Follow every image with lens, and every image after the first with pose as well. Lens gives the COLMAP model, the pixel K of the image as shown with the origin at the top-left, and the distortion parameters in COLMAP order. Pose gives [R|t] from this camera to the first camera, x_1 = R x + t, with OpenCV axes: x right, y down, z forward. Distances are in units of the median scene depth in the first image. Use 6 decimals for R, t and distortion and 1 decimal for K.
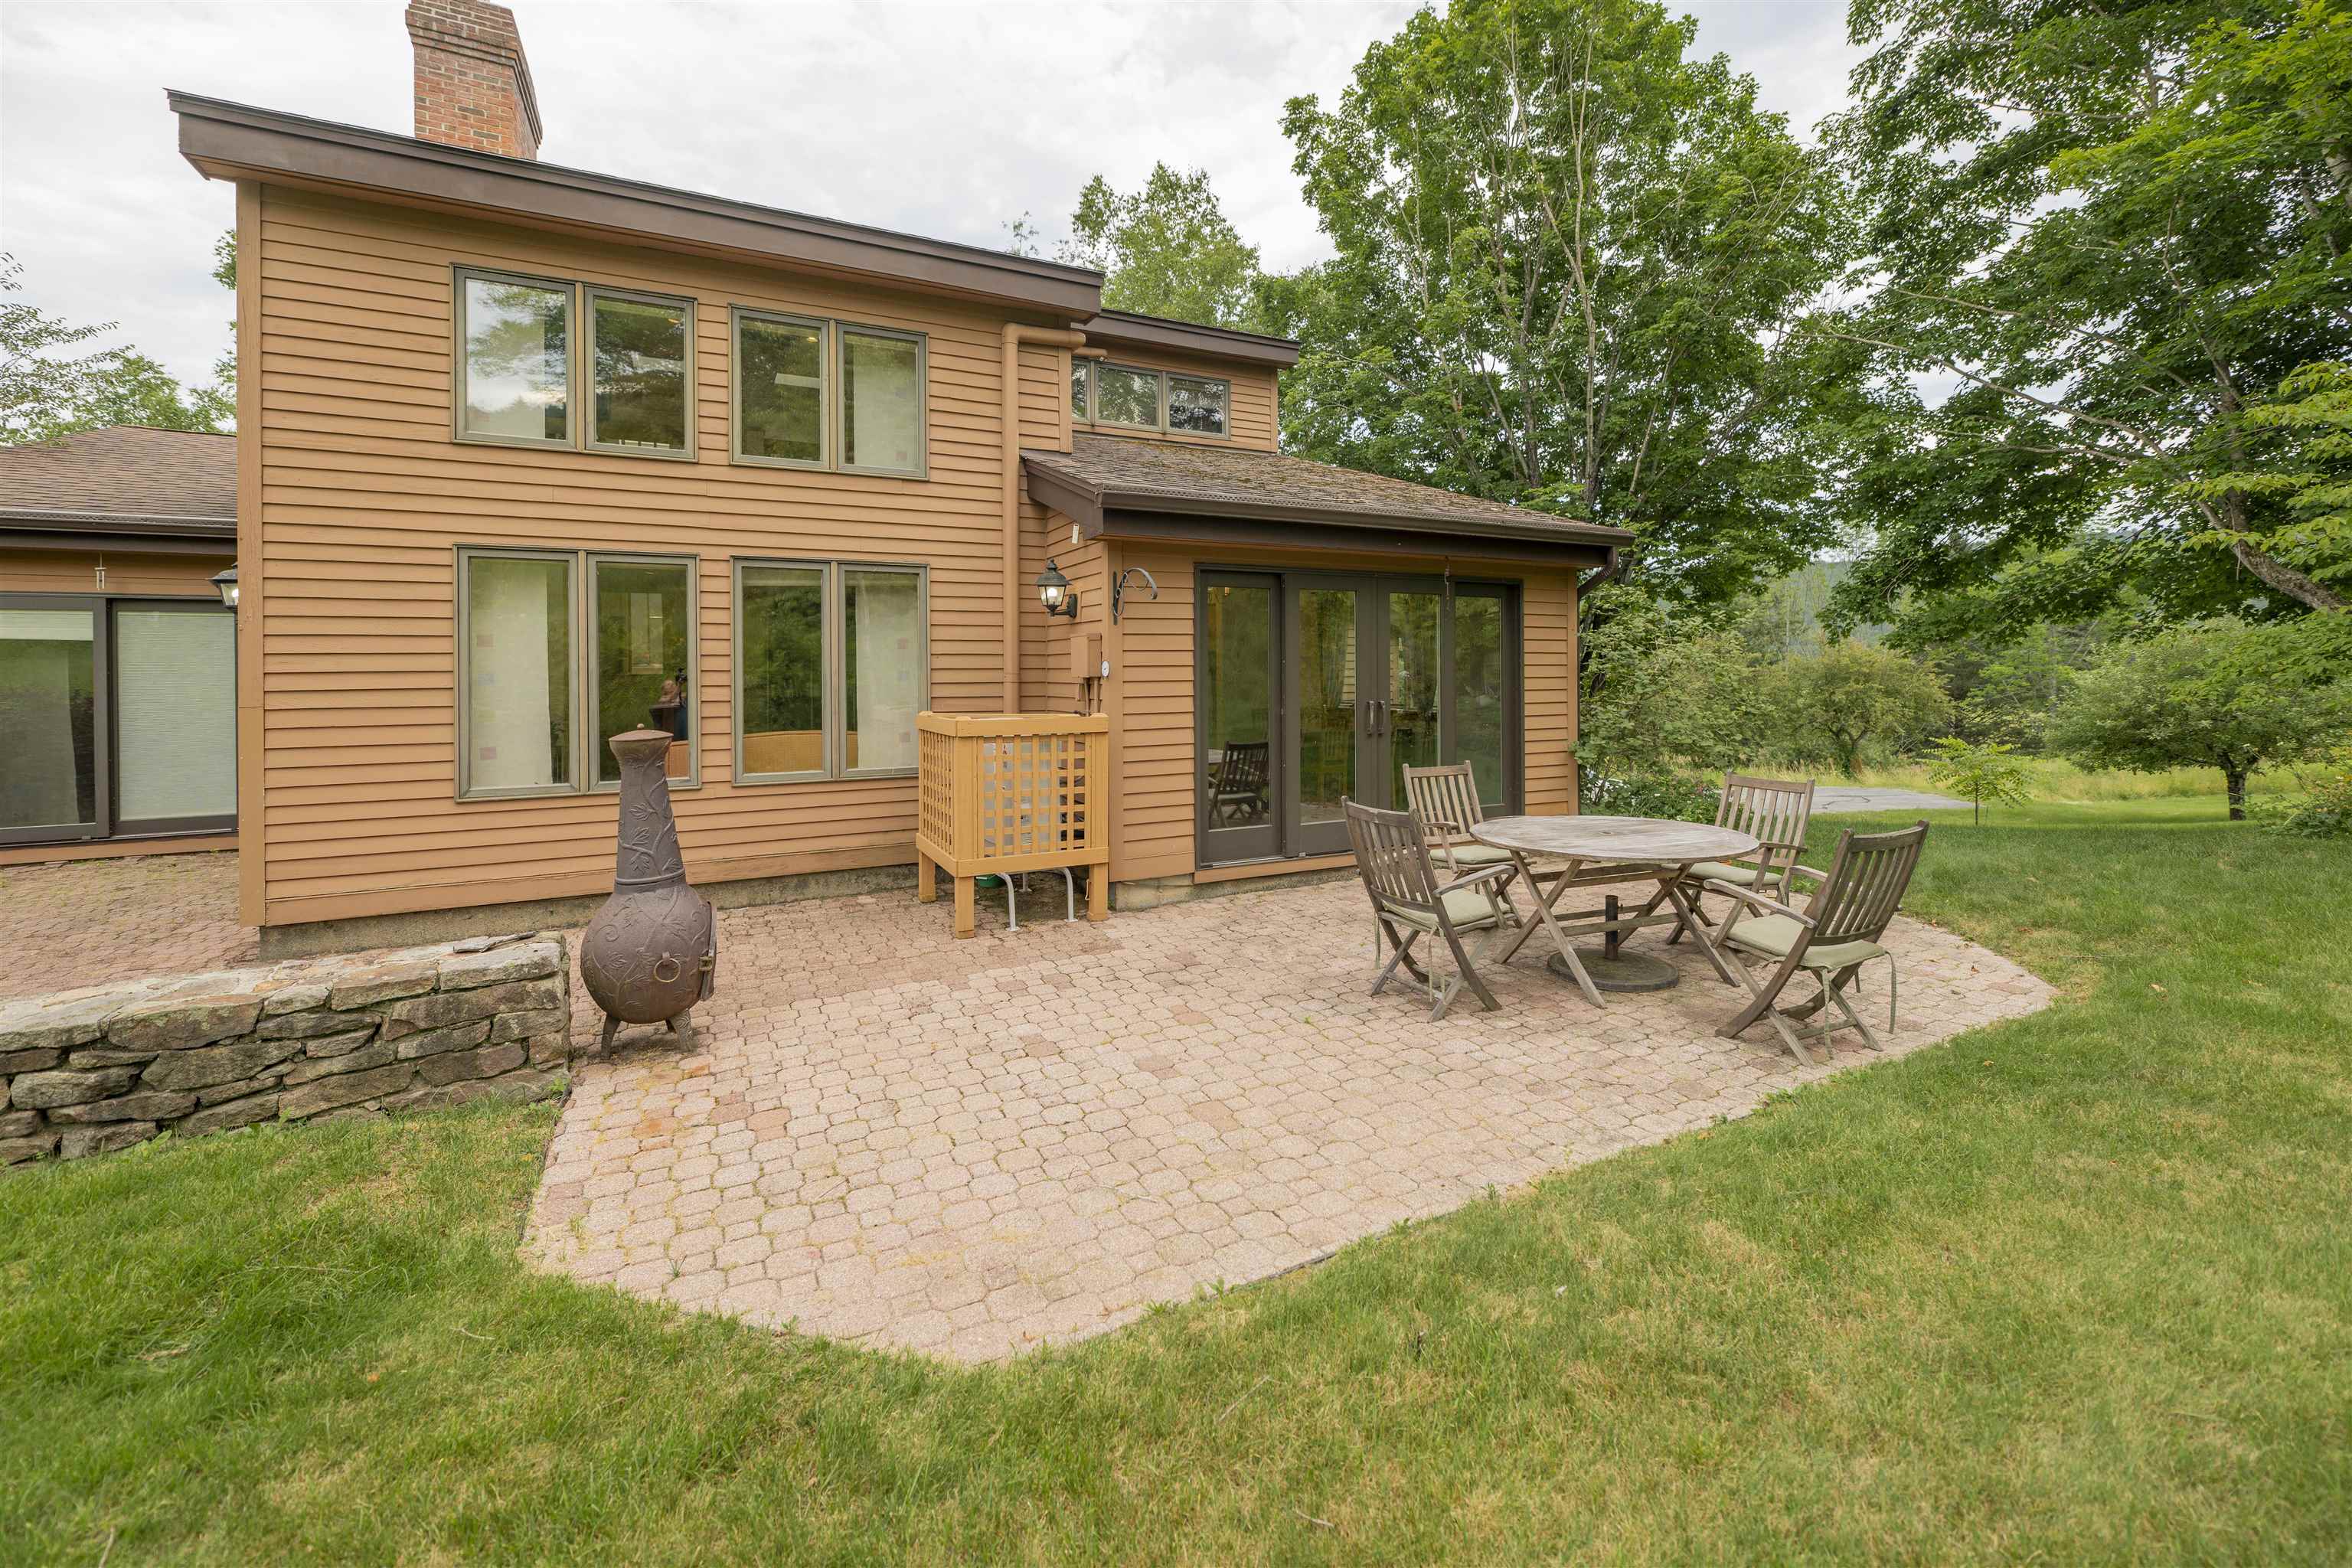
lens RADIAL K [[1008.5, 0, 1177.4], [0, 1008.5, 655.0], [0, 0, 1]] dist [0.000534, -0.000351]
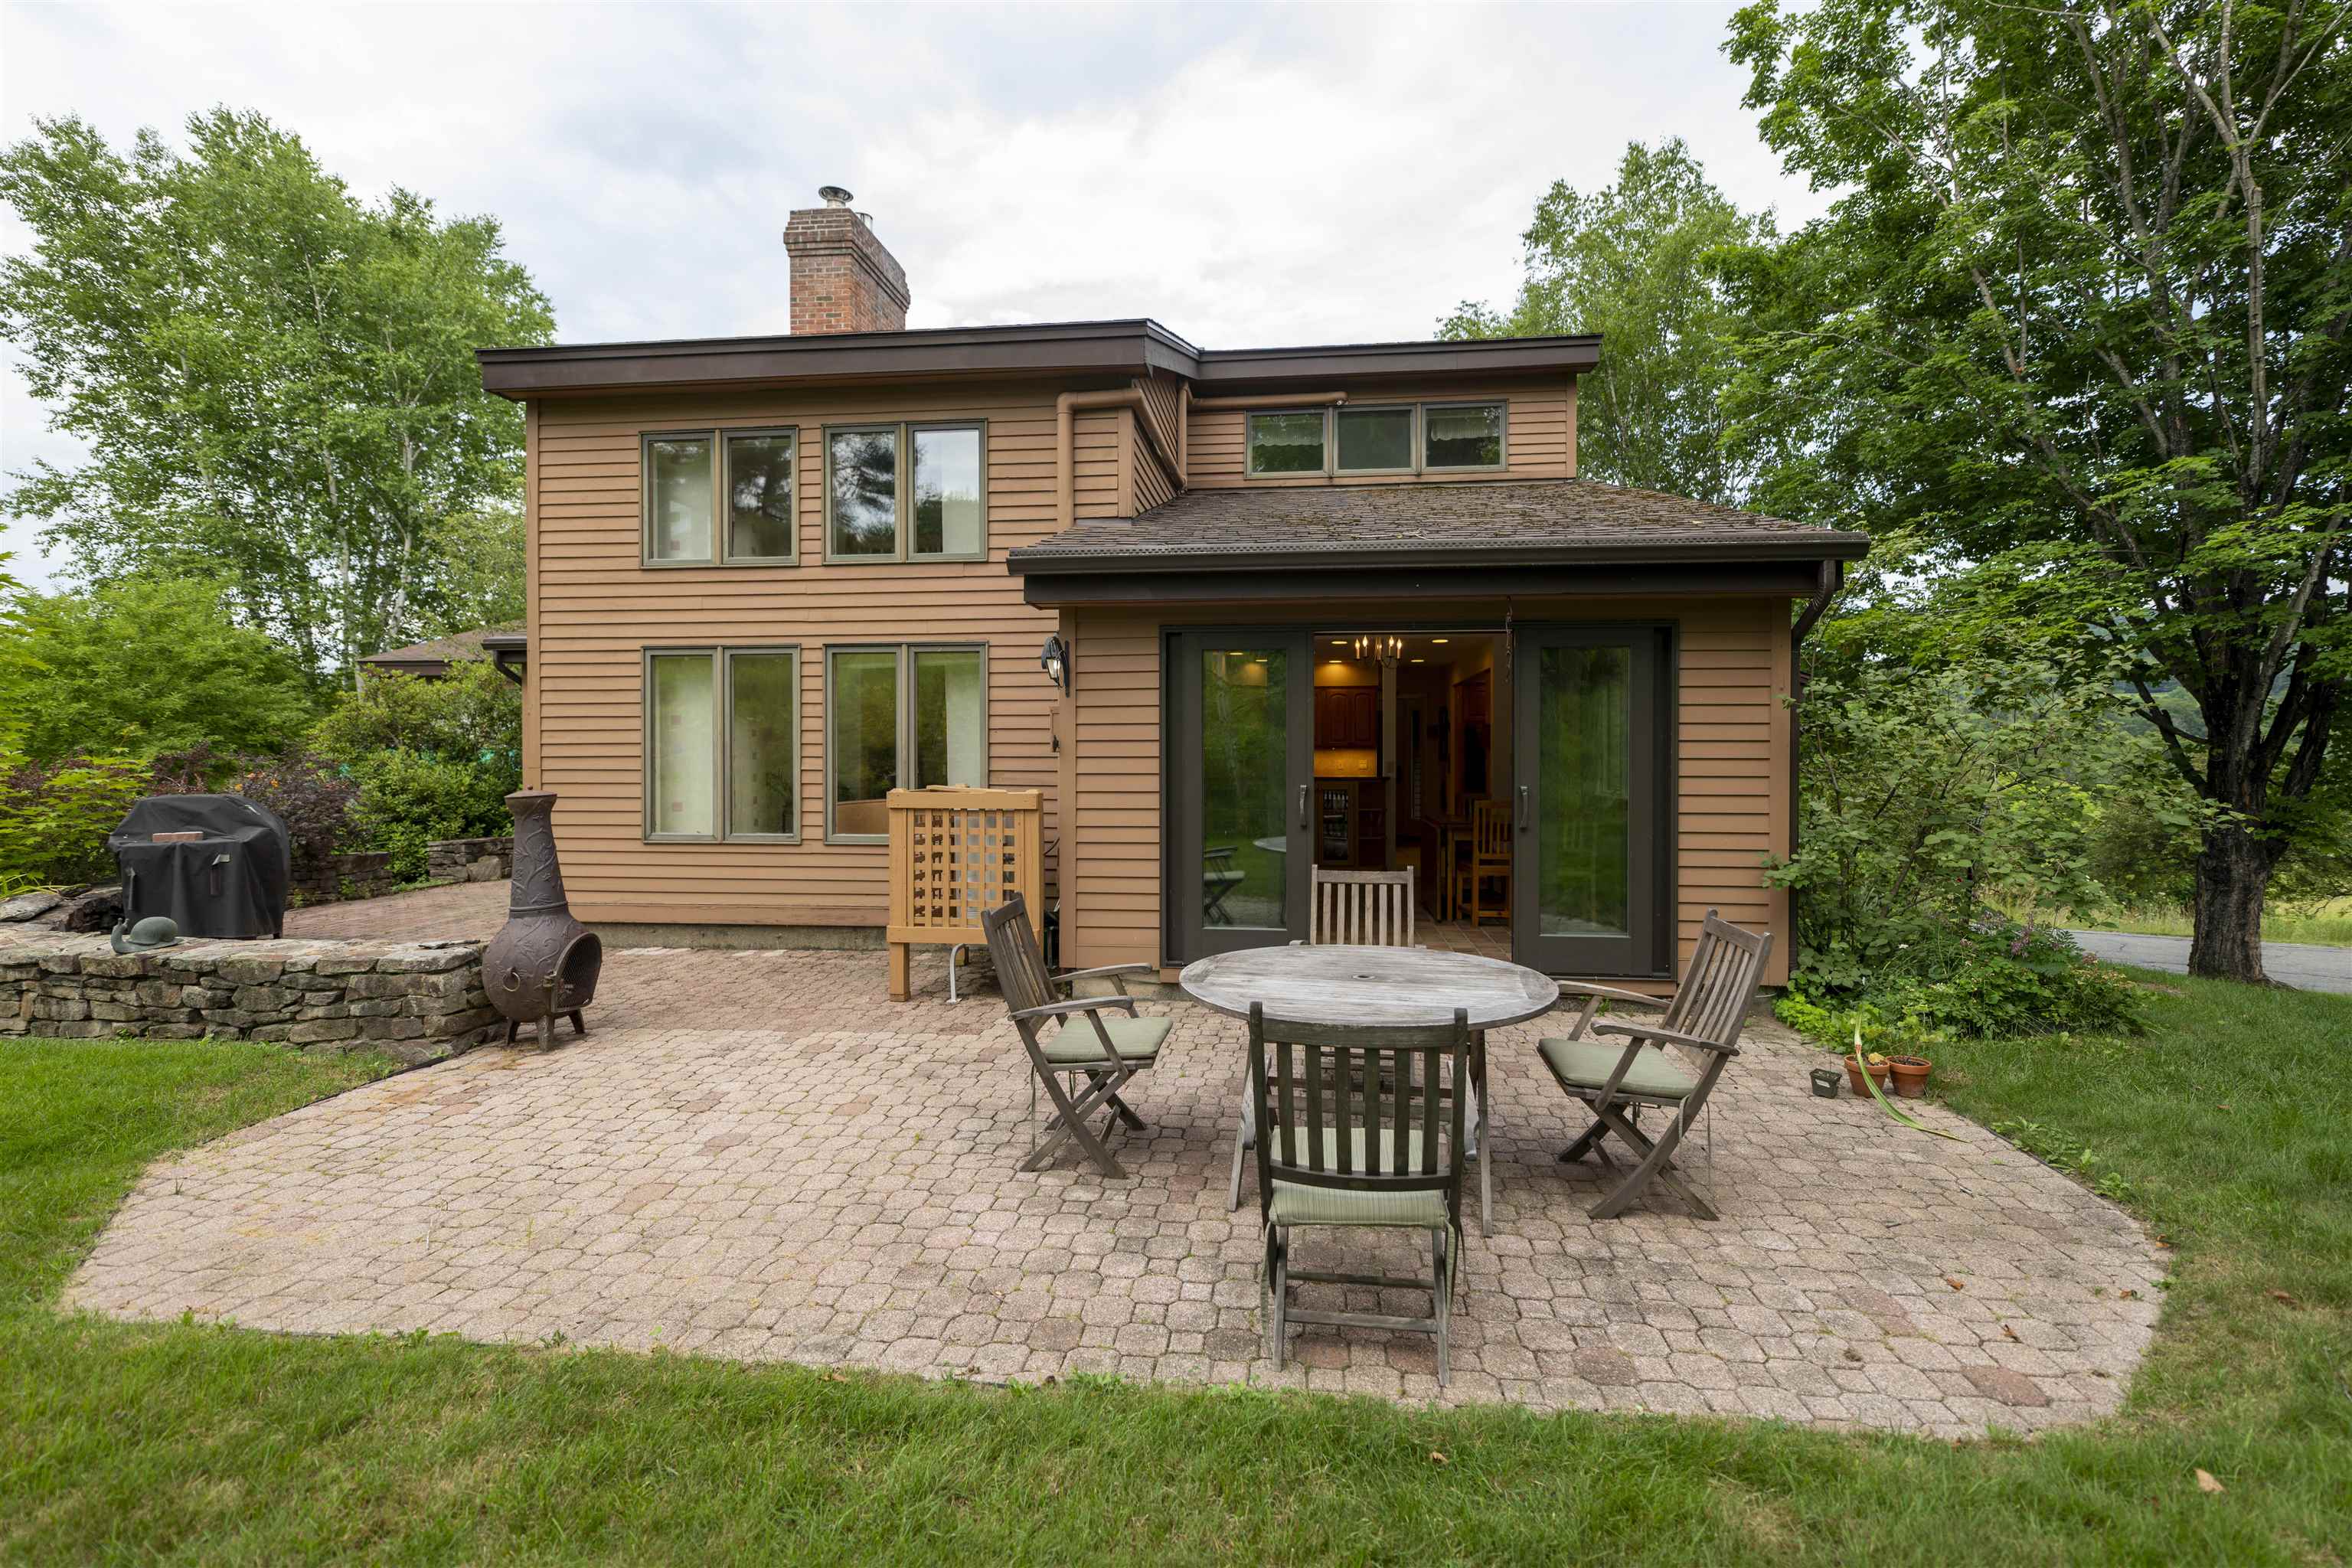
lens RADIAL K [[1015.3, 0, 1080.4], [0, 1015.3, 743.2], [0, 0, 1]] dist [0.000119, 0.000190]
pose [[0.827407, 0.004138, -0.561588, 0.477464], [0.003170, 0.999923, 0.012038, 0.001768], [0.561594, -0.011740, 0.827329, 0.215521]]
